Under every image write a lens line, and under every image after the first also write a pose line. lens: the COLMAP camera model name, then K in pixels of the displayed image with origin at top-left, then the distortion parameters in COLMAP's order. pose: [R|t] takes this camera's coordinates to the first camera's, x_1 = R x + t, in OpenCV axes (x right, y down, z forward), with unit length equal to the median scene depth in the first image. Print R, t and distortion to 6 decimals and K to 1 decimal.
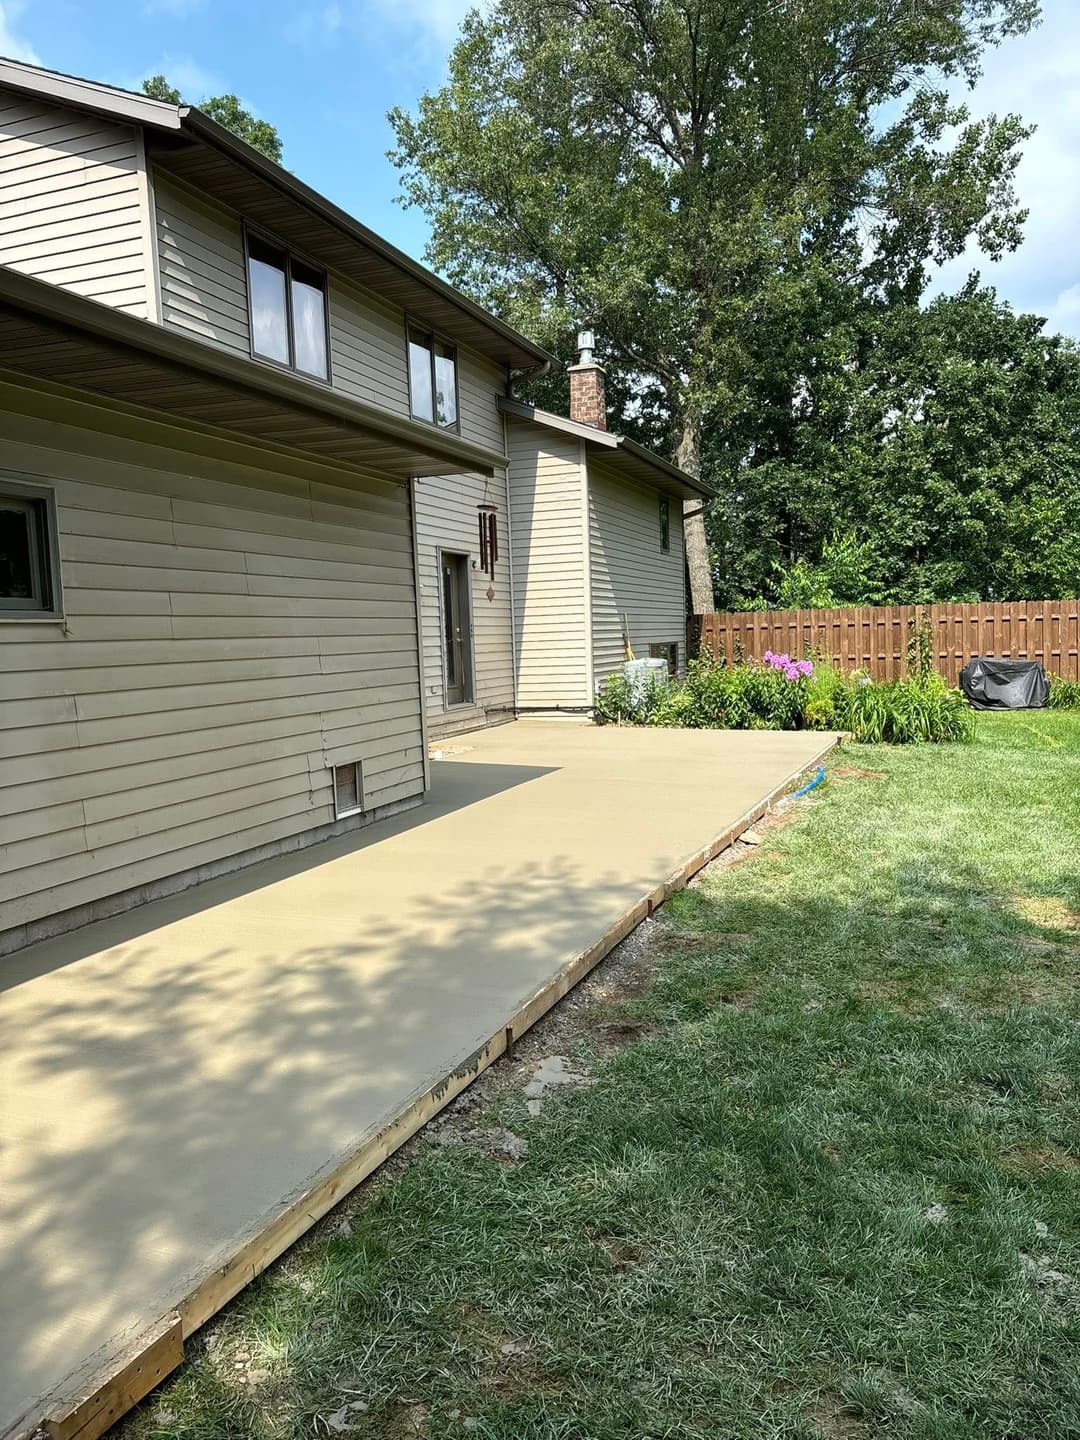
lens RADIAL K [[1079.9, 0, 538.6], [0, 1079.9, 720.8], [0, 0, 1]] dist [0.042113, -0.044233]
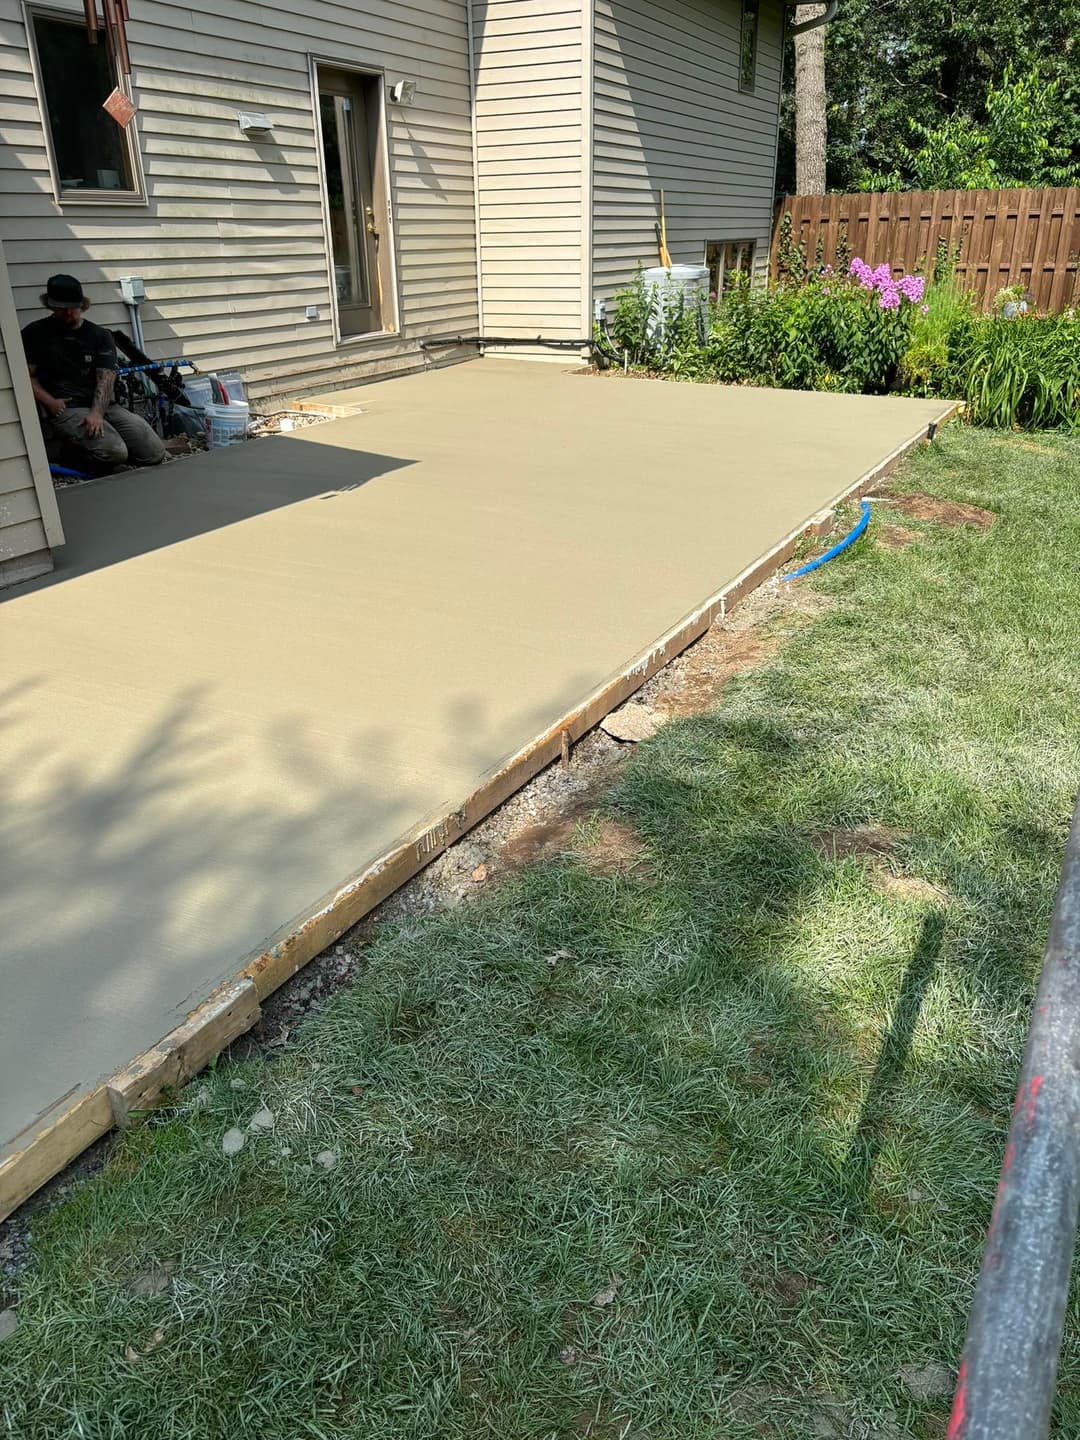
lens RADIAL K [[1079.9, 0, 574.9], [0, 1079.9, 709.7], [0, 0, 1]] dist [0.042113, -0.044233]
pose [[0.995914, 0.055297, -0.071403, 0.102239], [-0.028216, 0.941568, 0.335640, -0.023214], [0.085791, -0.332254, 0.939280, 0.288582]]
